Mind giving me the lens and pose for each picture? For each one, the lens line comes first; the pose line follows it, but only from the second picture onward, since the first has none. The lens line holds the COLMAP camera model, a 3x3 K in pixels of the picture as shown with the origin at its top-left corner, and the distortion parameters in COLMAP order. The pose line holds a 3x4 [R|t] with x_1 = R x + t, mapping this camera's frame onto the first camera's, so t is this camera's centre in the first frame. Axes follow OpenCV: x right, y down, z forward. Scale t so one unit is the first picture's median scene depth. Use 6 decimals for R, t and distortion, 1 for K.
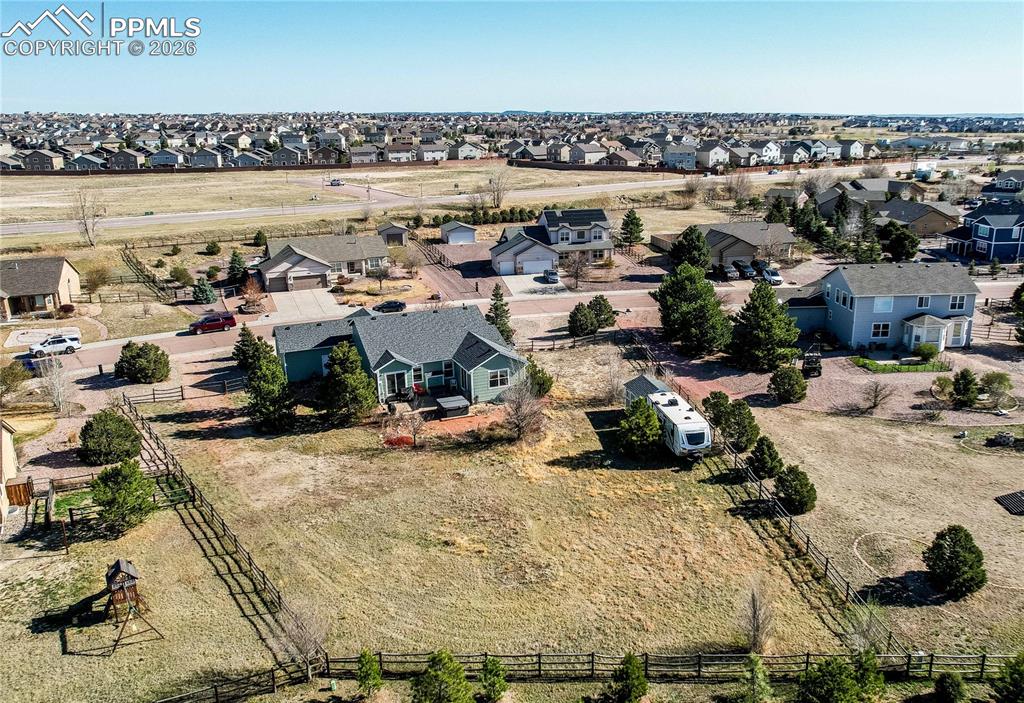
lens RADIAL K [[811.8, 0, 510.8], [0, 811.8, 349.4], [0, 0, 1]] dist [-0.027623, 0.000270]
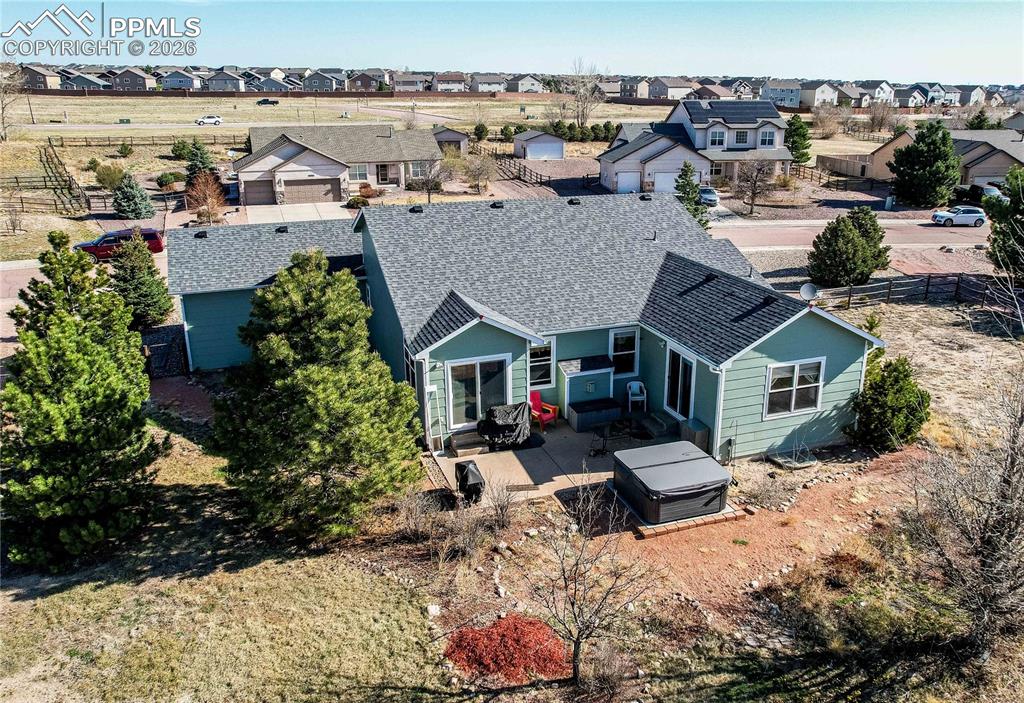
lens RADIAL K [[811.8, 0, 512.7], [0, 811.8, 353.1], [0, 0, 1]] dist [-0.027623, 0.000270]
pose [[0.998421, 0.031800, -0.046306, -0.066952], [-0.029723, 0.998550, 0.044878, 0.006371], [0.047666, -0.043431, 0.997919, 0.397425]]
